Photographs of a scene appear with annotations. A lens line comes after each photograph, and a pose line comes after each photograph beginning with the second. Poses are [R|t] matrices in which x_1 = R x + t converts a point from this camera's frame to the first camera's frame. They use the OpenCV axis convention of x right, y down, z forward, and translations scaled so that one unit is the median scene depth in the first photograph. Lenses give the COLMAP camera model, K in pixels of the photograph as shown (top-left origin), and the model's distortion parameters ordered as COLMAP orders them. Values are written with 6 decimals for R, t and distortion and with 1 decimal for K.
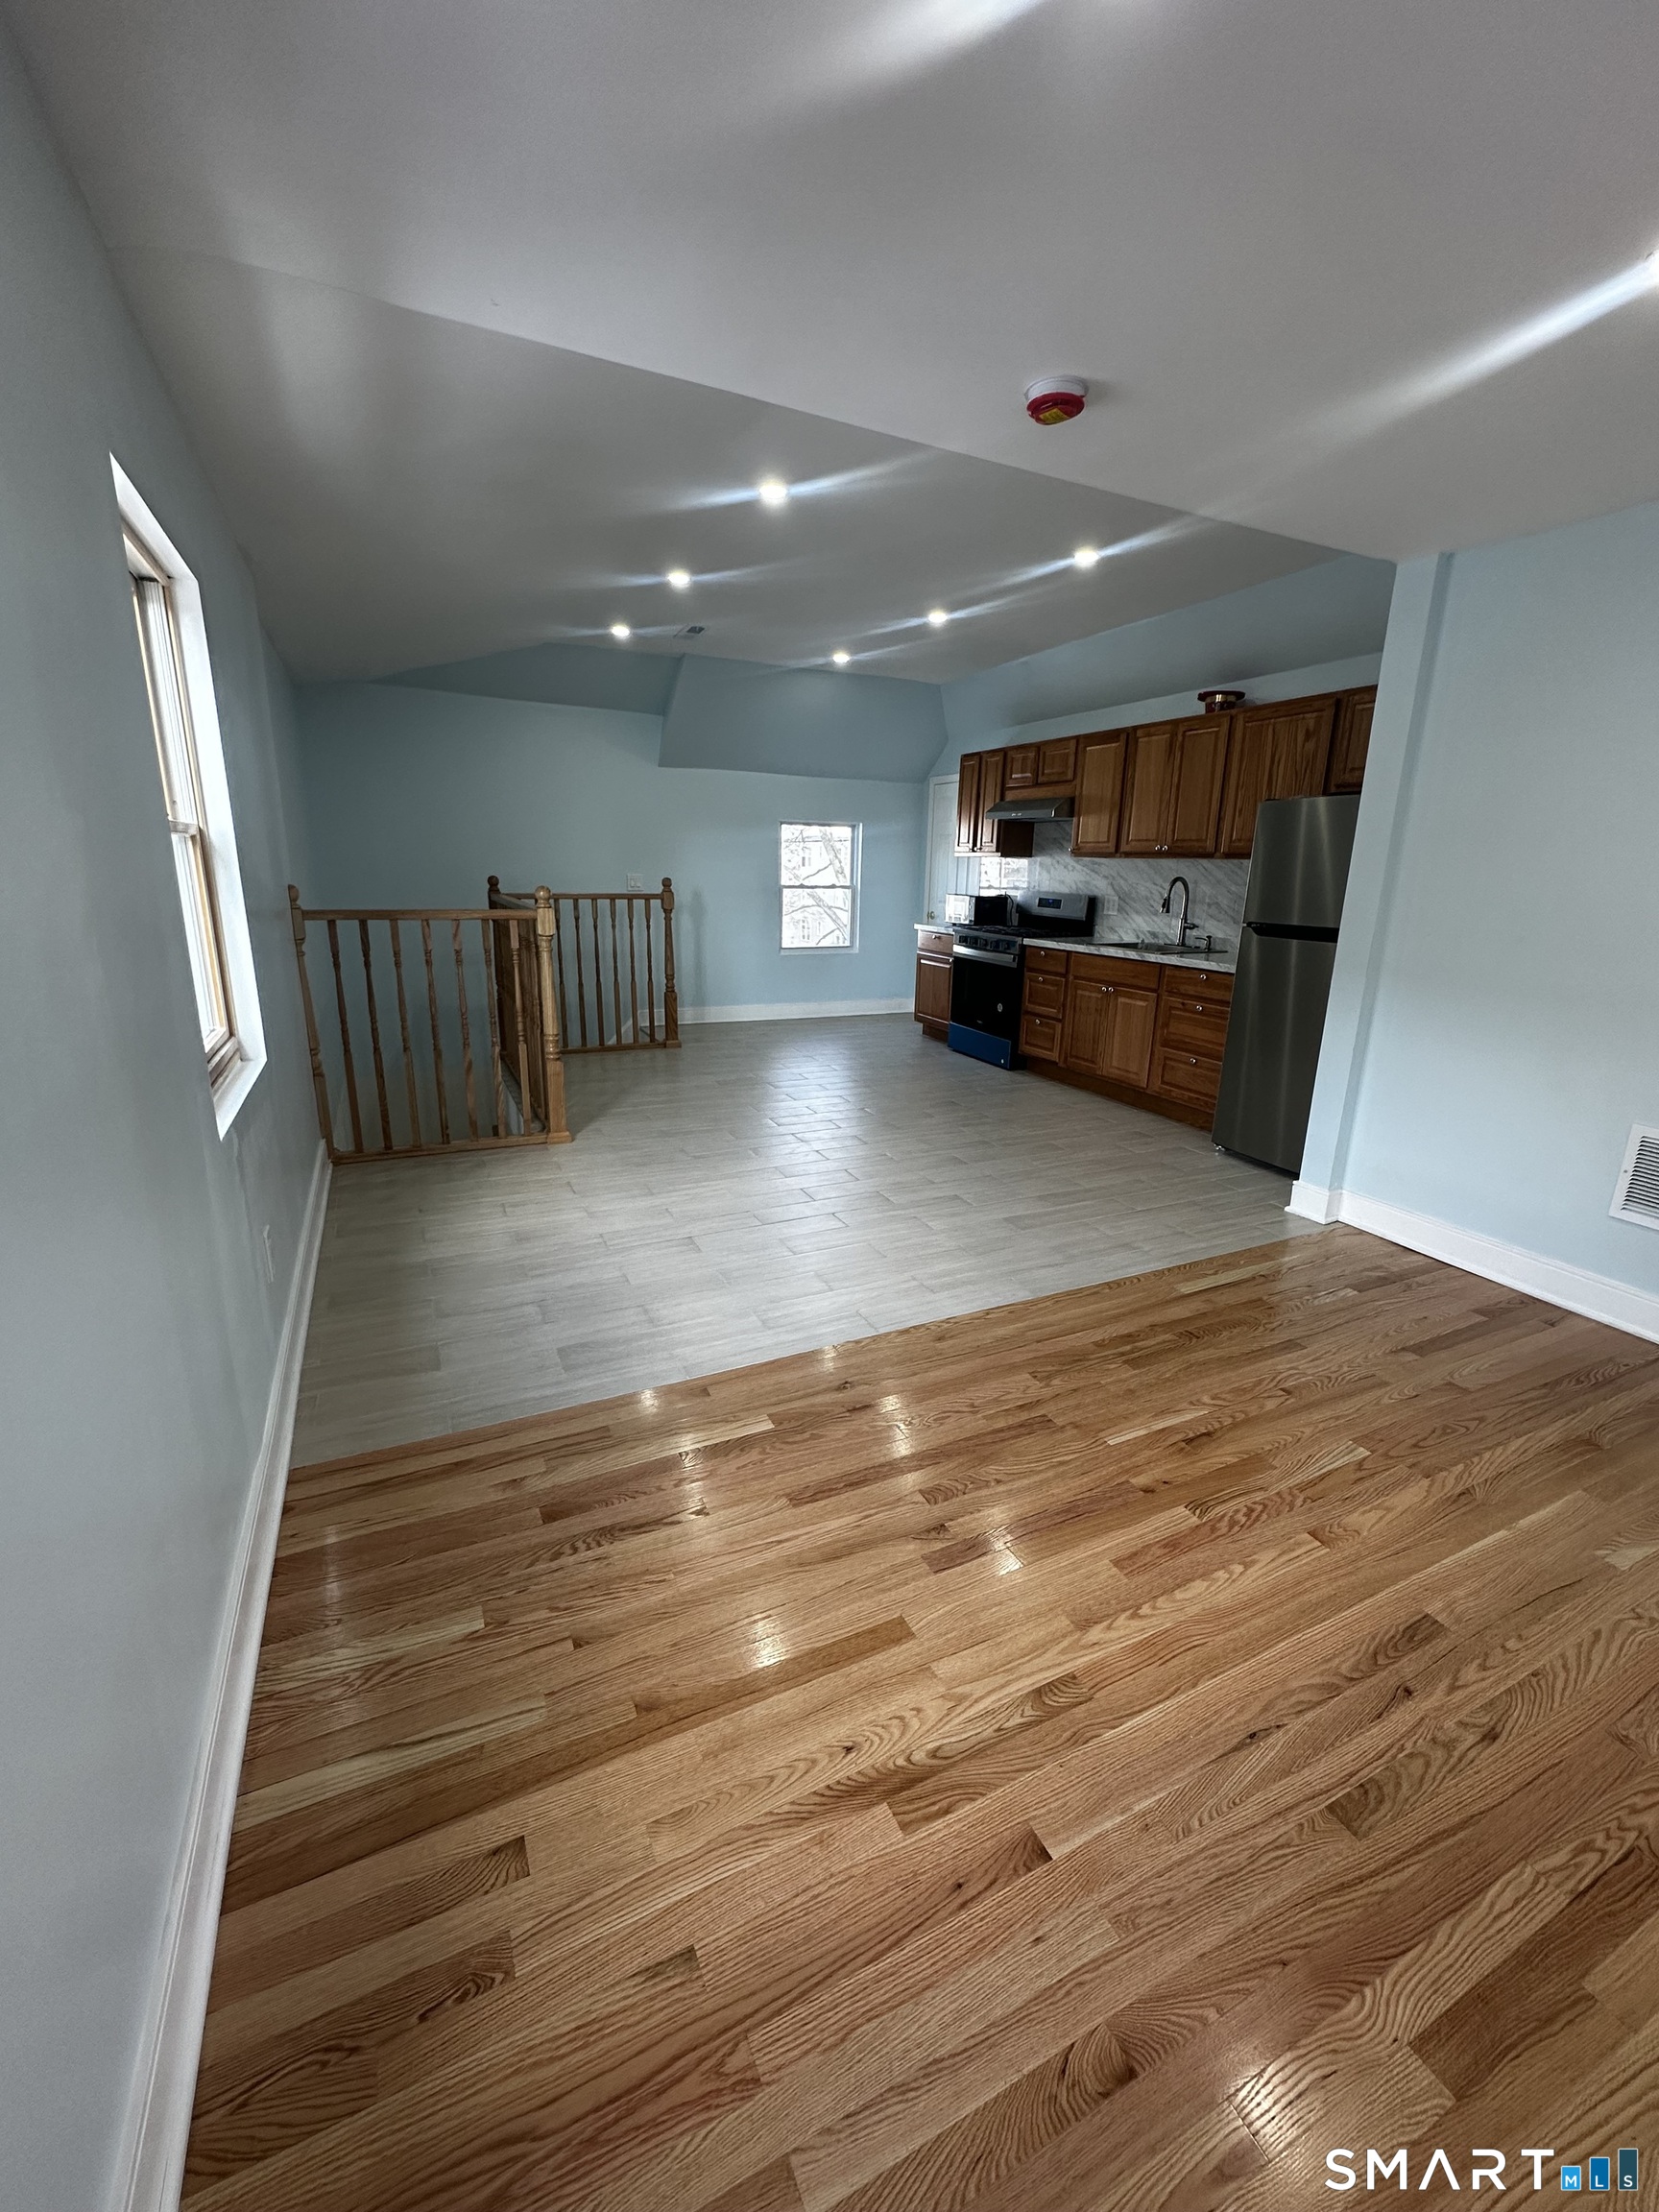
lens RADIAL K [[884.9, 0, 829.5], [0, 884.9, 1106.2], [0, 0, 1]] dist [0.001883, 0.000077]
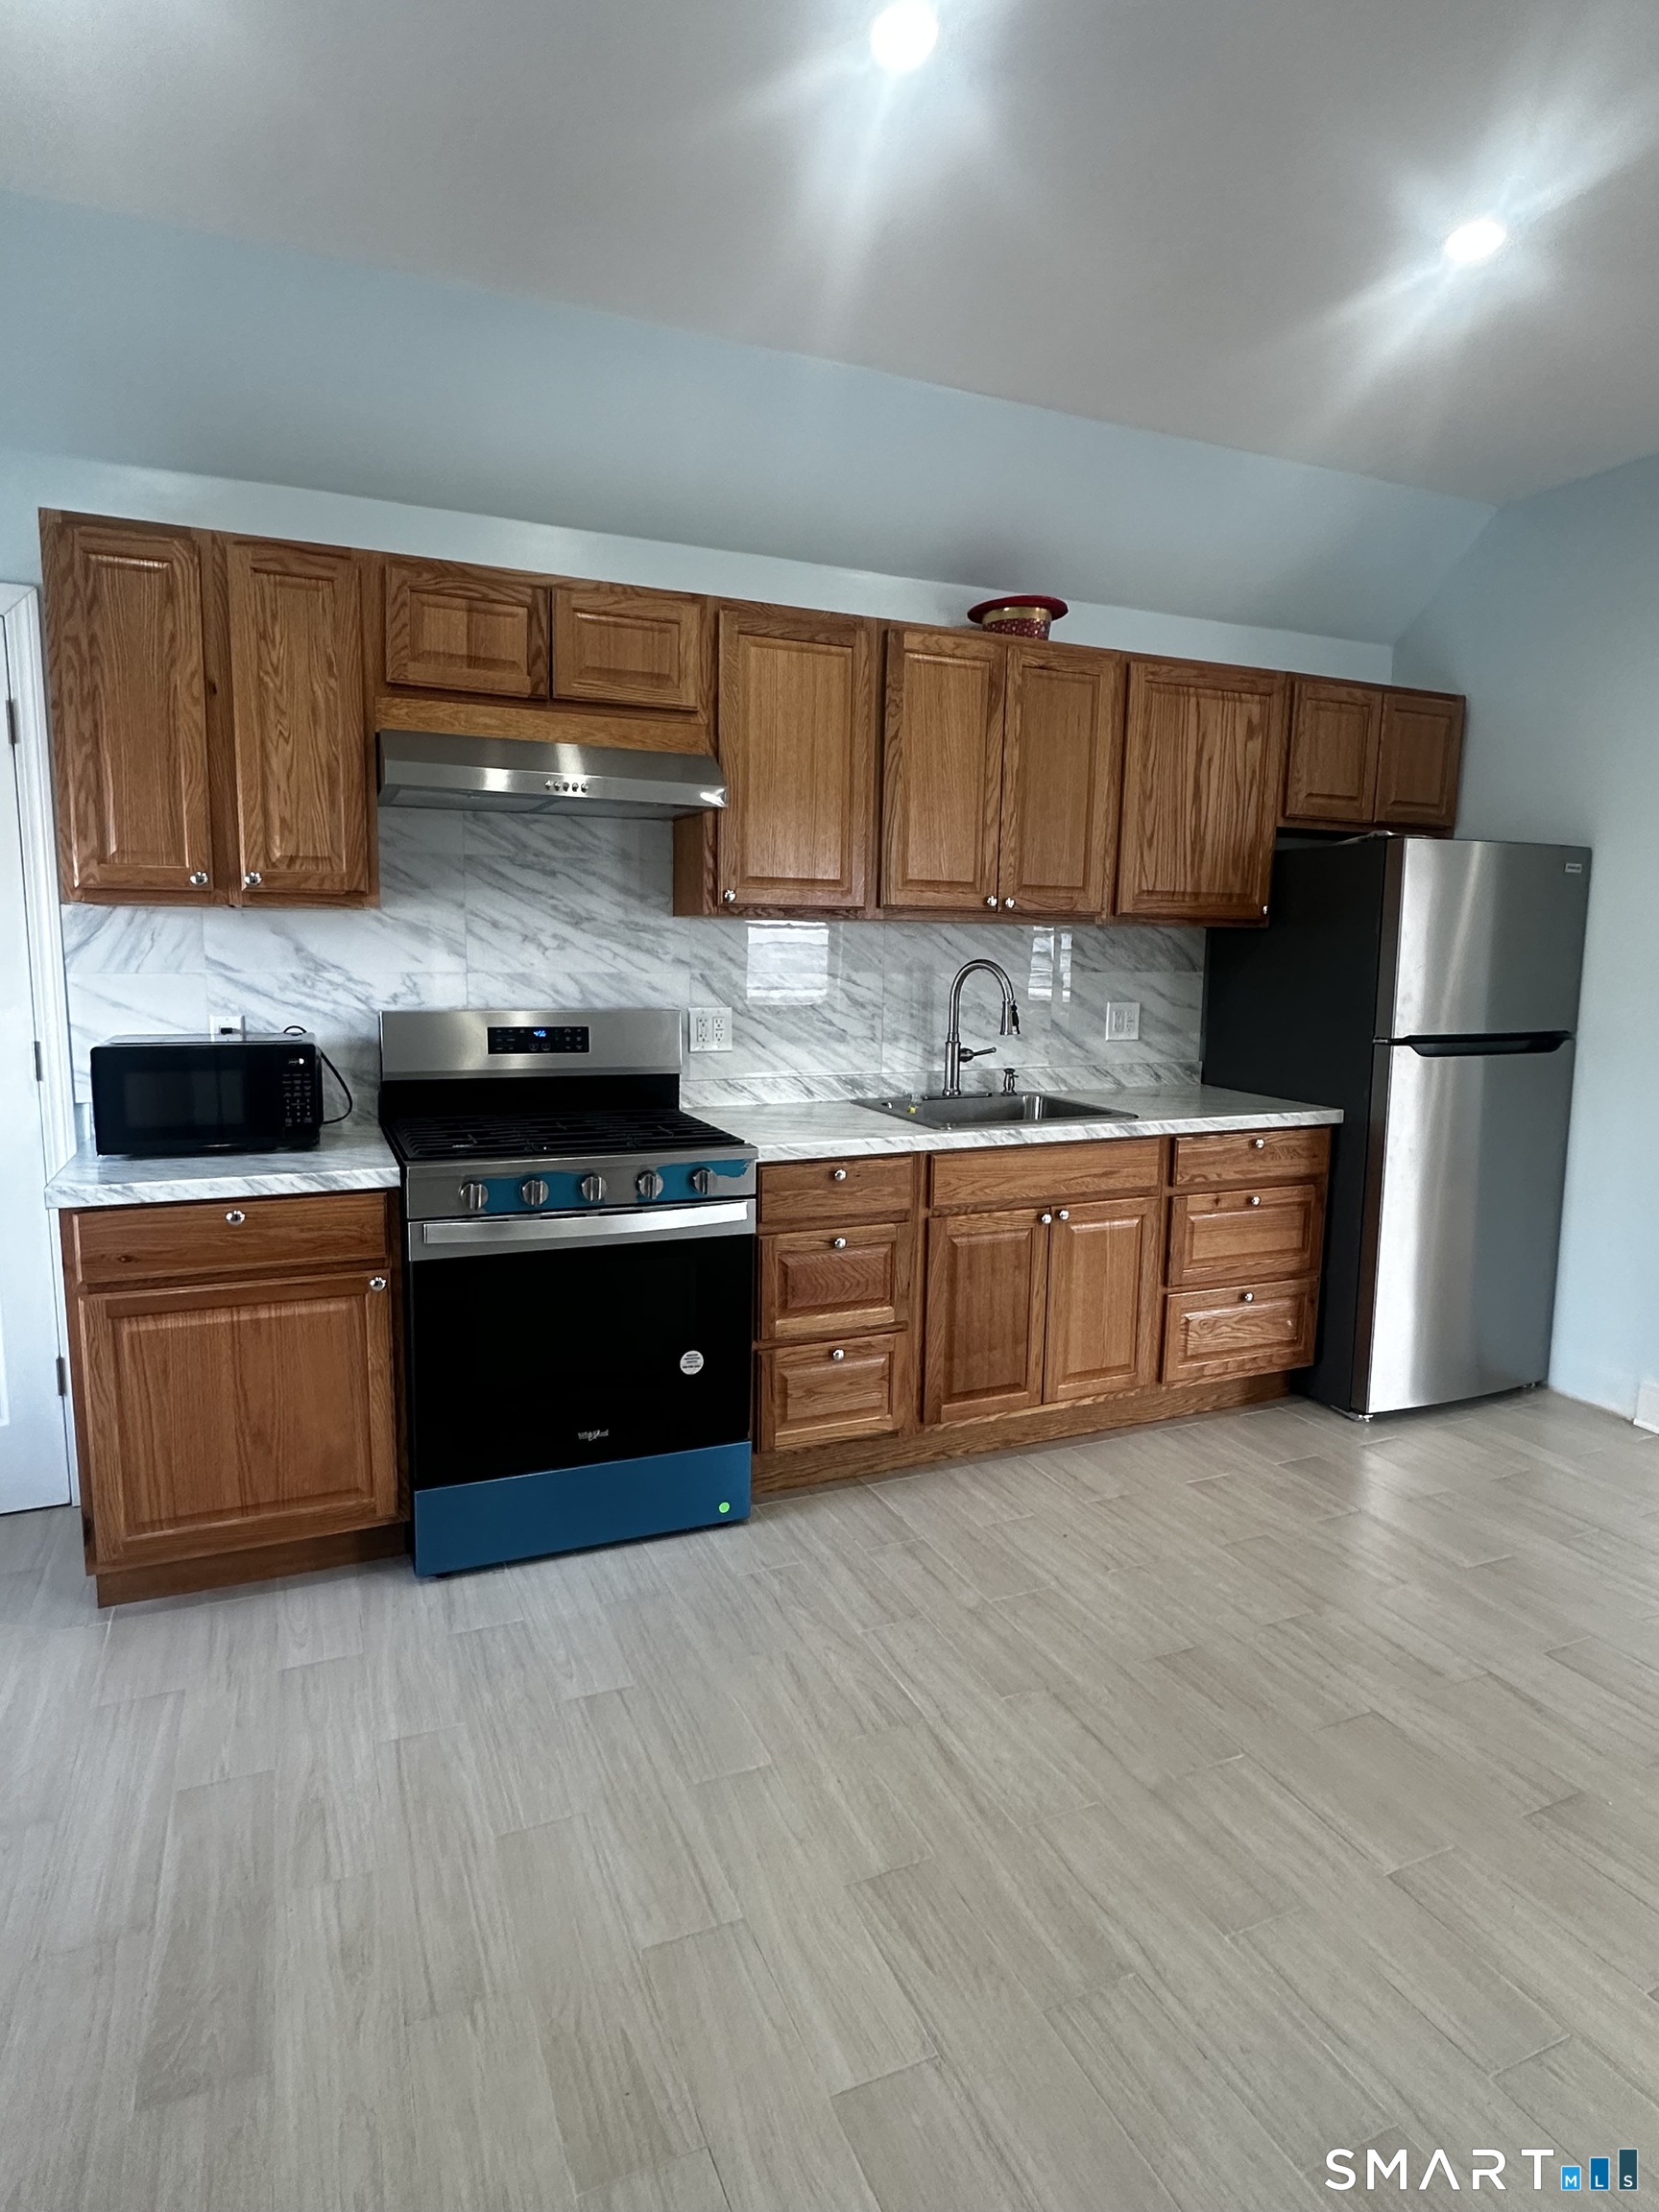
lens RADIAL K [[1234.6, 0, 829.0], [0, 1234.6, 1091.2], [0, 0, 1]] dist [0.004556, 0.000402]
pose [[0.035847, -0.143142, 0.989053, -0.257810], [0.252422, 0.958895, 0.129629, -0.270768], [-0.966953, 0.245012, 0.070506, 0.953355]]
